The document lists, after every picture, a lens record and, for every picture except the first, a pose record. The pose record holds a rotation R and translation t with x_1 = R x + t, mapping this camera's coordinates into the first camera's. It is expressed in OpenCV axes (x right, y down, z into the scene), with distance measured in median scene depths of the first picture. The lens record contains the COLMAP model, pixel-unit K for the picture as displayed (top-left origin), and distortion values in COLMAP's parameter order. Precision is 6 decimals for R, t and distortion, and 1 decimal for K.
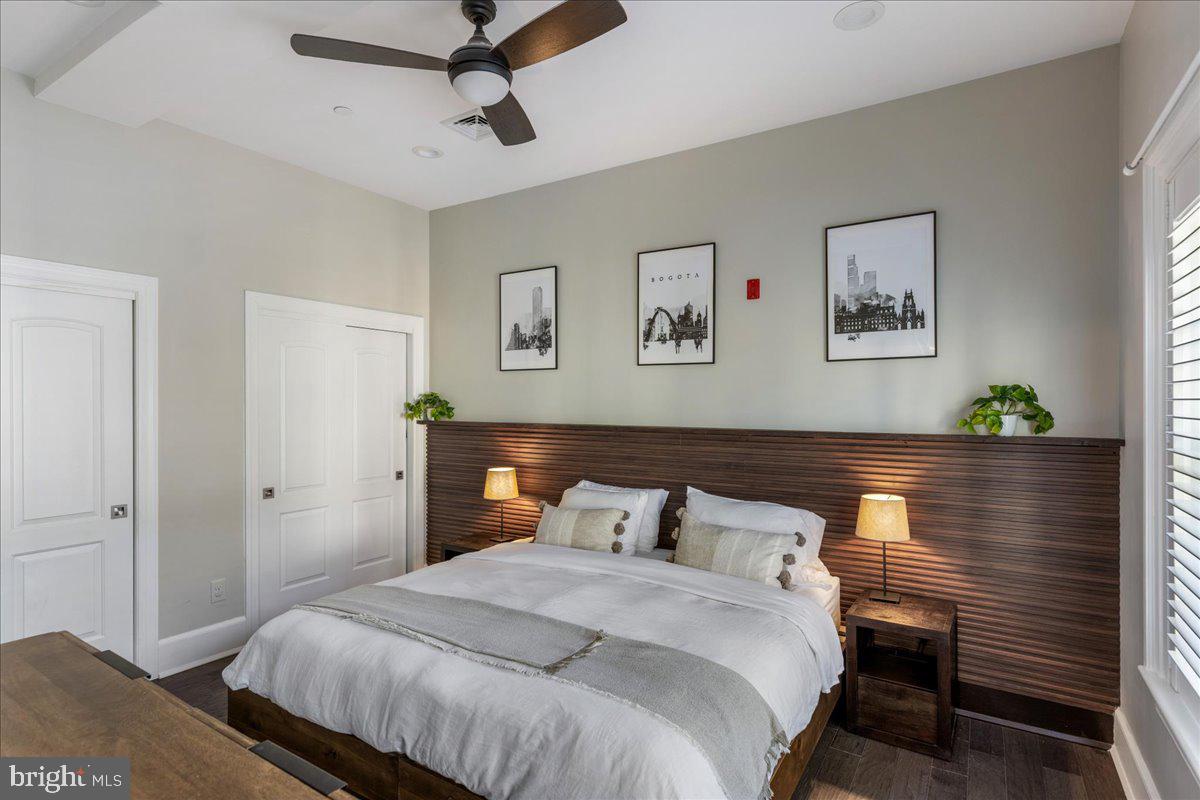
lens RADIAL K [[604.1, 0, 599.7], [0, 604.1, 400.4], [0, 0, 1]] dist [-0.001940, -0.000070]
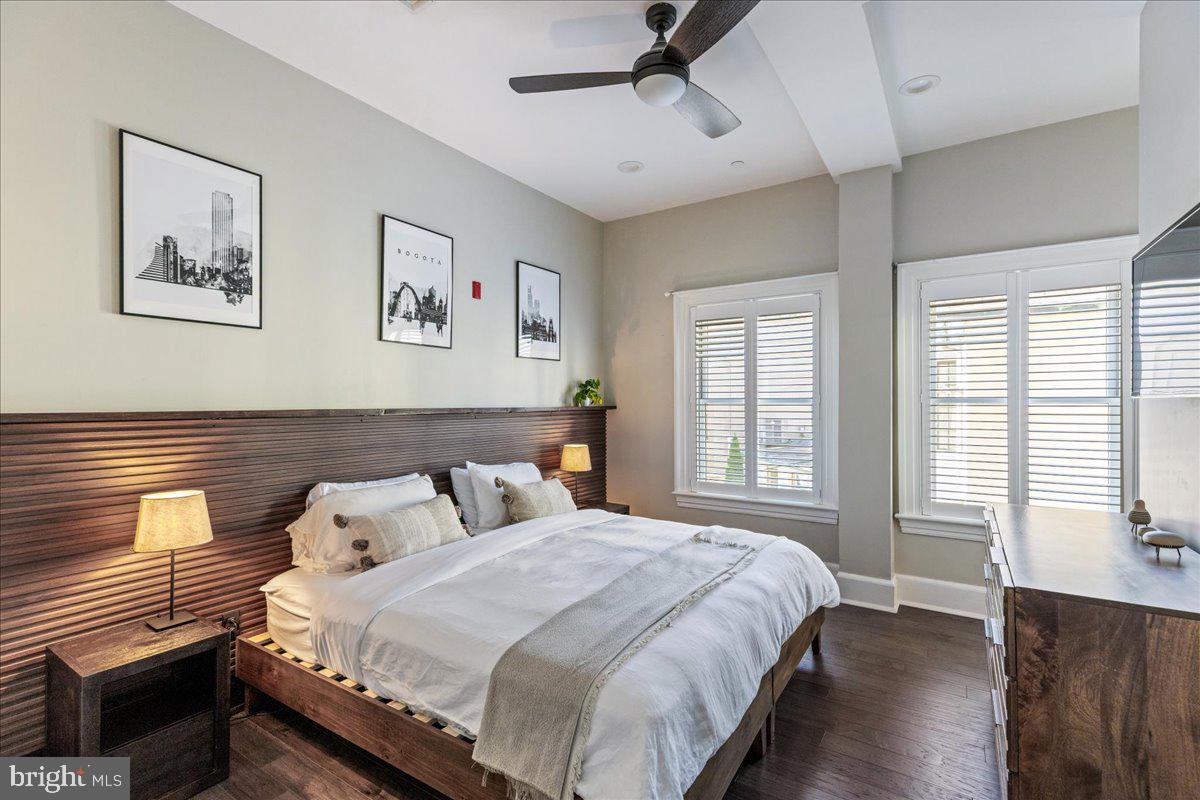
lens RADIAL K [[547.0, 0, 599.8], [0, 547.0, 398.1], [0, 0, 1]] dist [0.000602, 0.000044]
pose [[0.012218, 0.014852, 0.999815, -0.749970], [0.012250, 0.999812, -0.015001, 0.042646], [-0.999850, 0.012431, 0.012034, 0.691906]]
